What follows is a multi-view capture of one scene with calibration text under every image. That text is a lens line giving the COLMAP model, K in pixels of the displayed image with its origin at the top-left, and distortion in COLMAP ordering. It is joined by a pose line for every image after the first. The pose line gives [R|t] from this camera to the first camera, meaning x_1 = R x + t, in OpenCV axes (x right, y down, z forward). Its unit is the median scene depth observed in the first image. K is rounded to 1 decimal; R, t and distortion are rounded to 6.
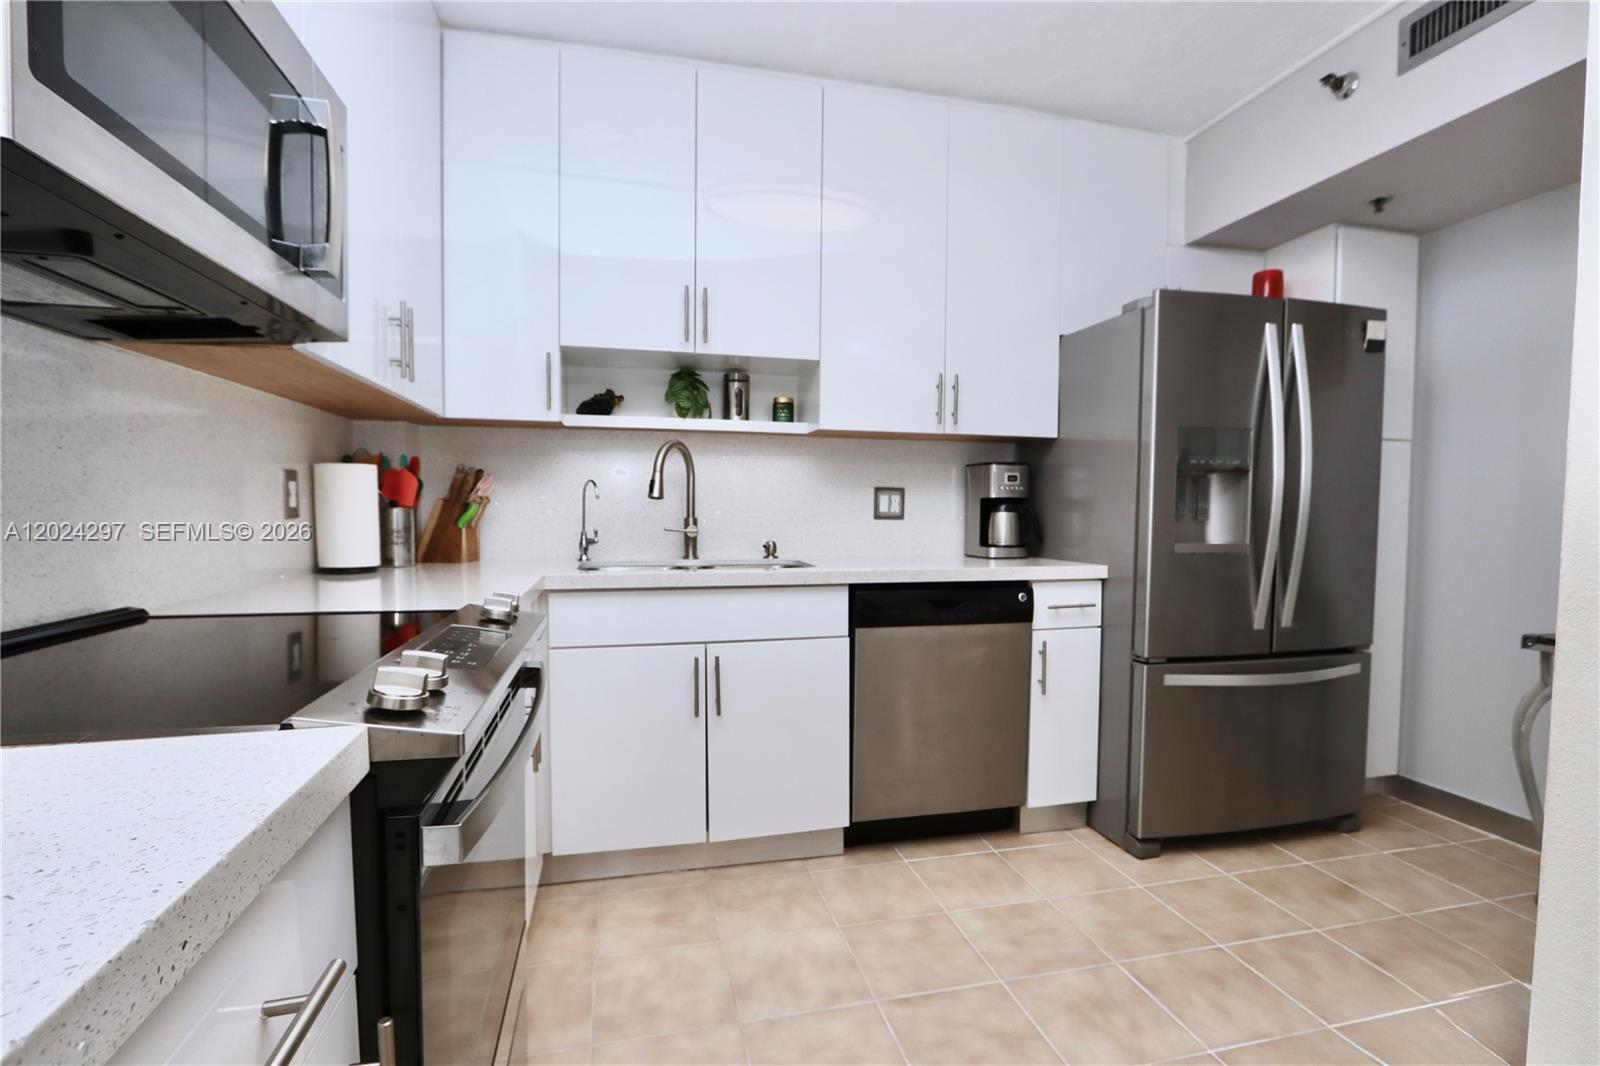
lens RADIAL K [[743.7, 0, 806.3], [0, 743.7, 542.8], [0, 0, 1]] dist [-0.014914, 0.000321]
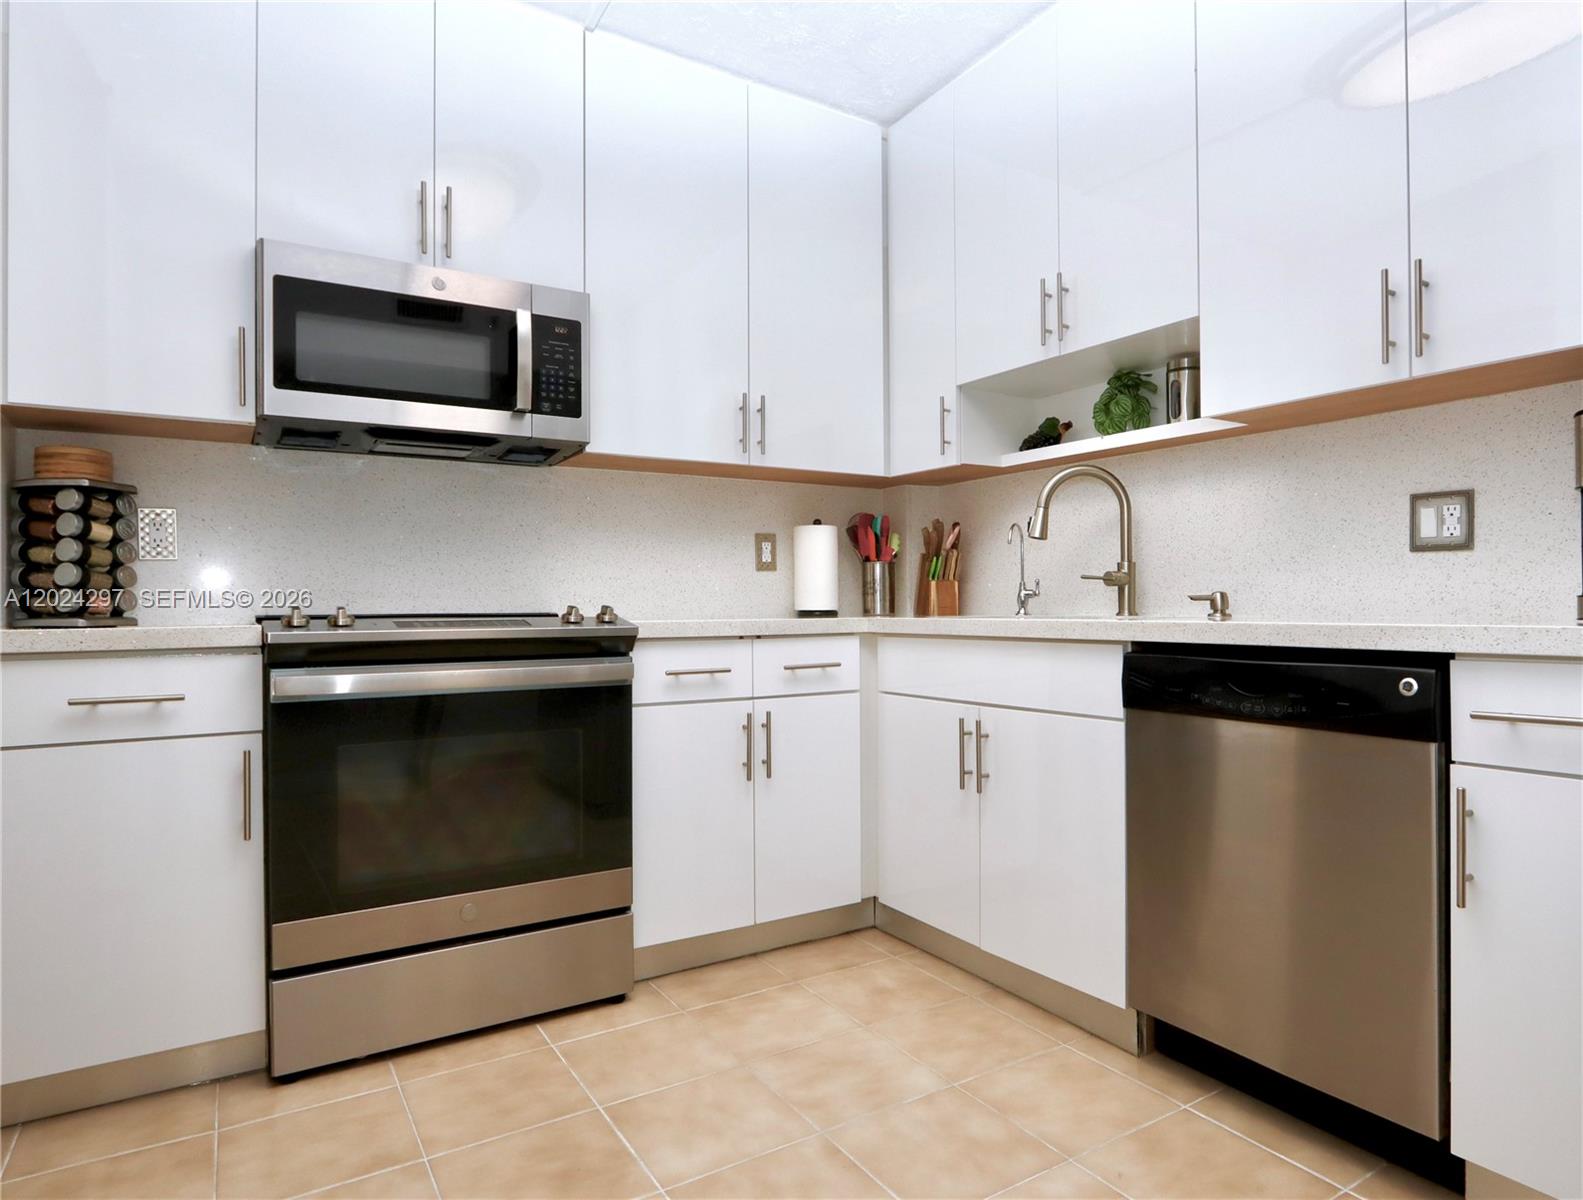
lens RADIAL K [[952.0, 0, 850.1], [0, 952.0, 596.3], [0, 0, 1]] dist [-0.001179, -0.000362]
pose [[0.338723, -0.015636, -0.940756, 0.764774], [-0.038892, 0.998775, -0.030604, 0.048458], [0.940082, 0.046954, 0.337700, 0.459290]]
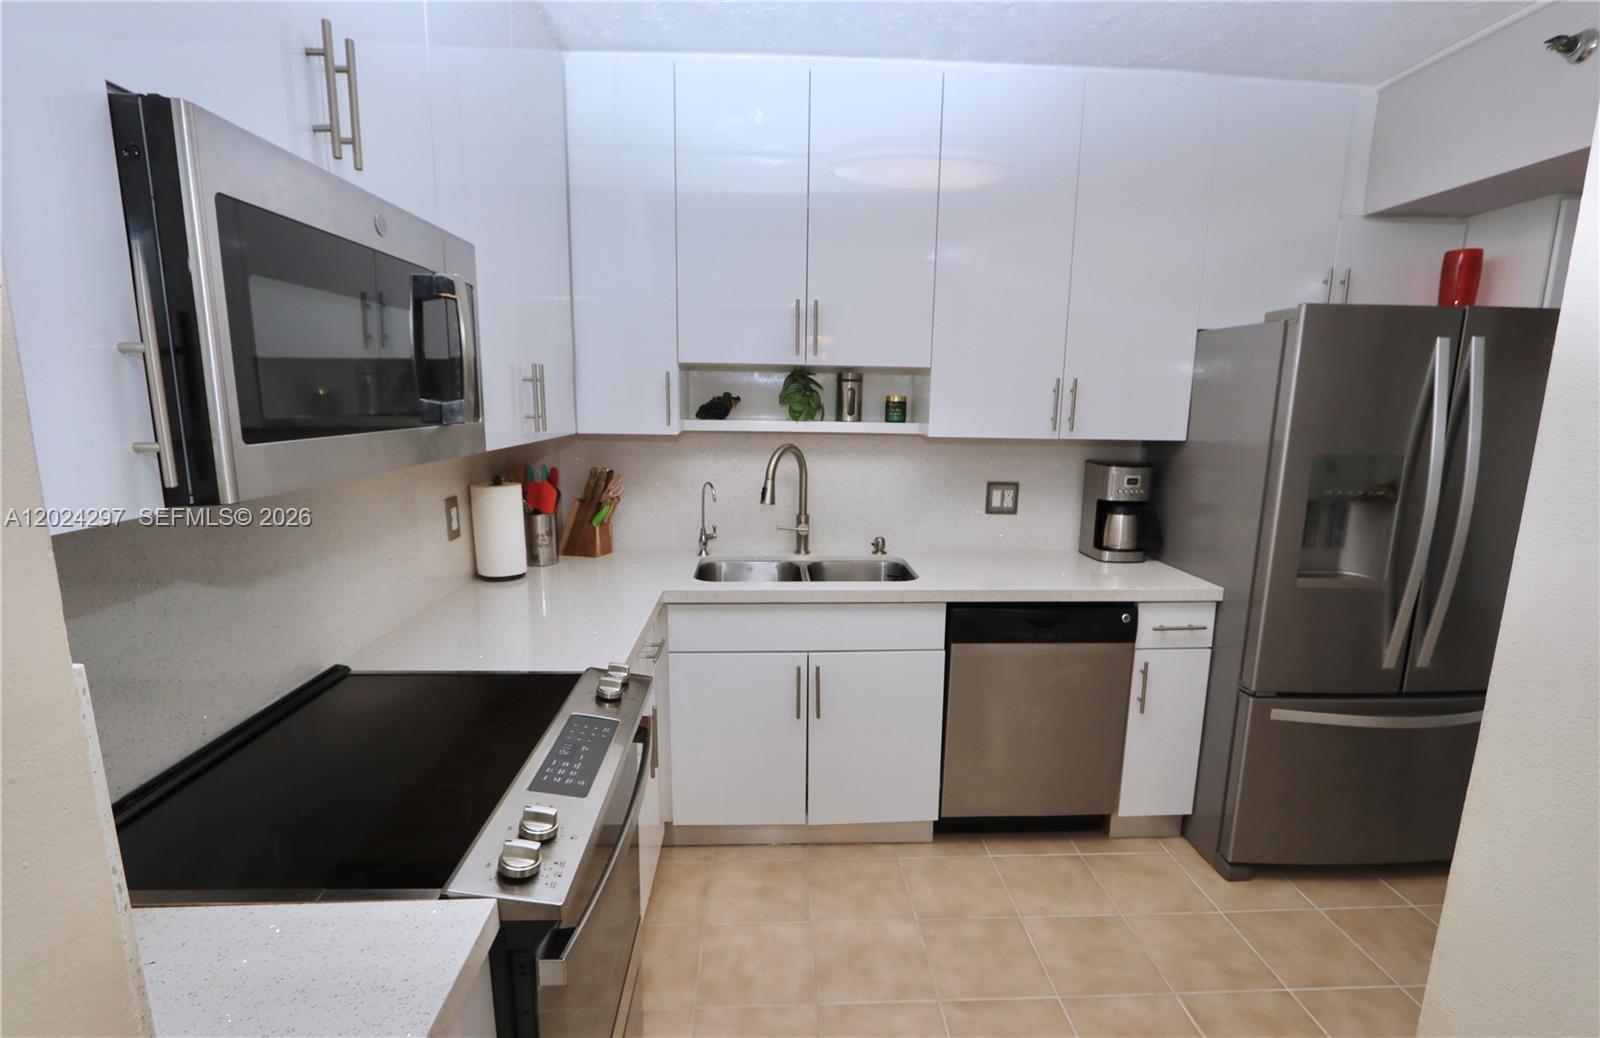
lens RADIAL K [[760.8, 0, 812.1], [0, 760.8, 541.1], [0, 0, 1]] dist [-0.008962, 0.000828]
pose [[0.983134, 0.041991, -0.177998, 0.056574], [-0.017095, 0.990122, 0.139161, -0.165907], [0.182084, -0.133771, 0.974141, -0.050429]]
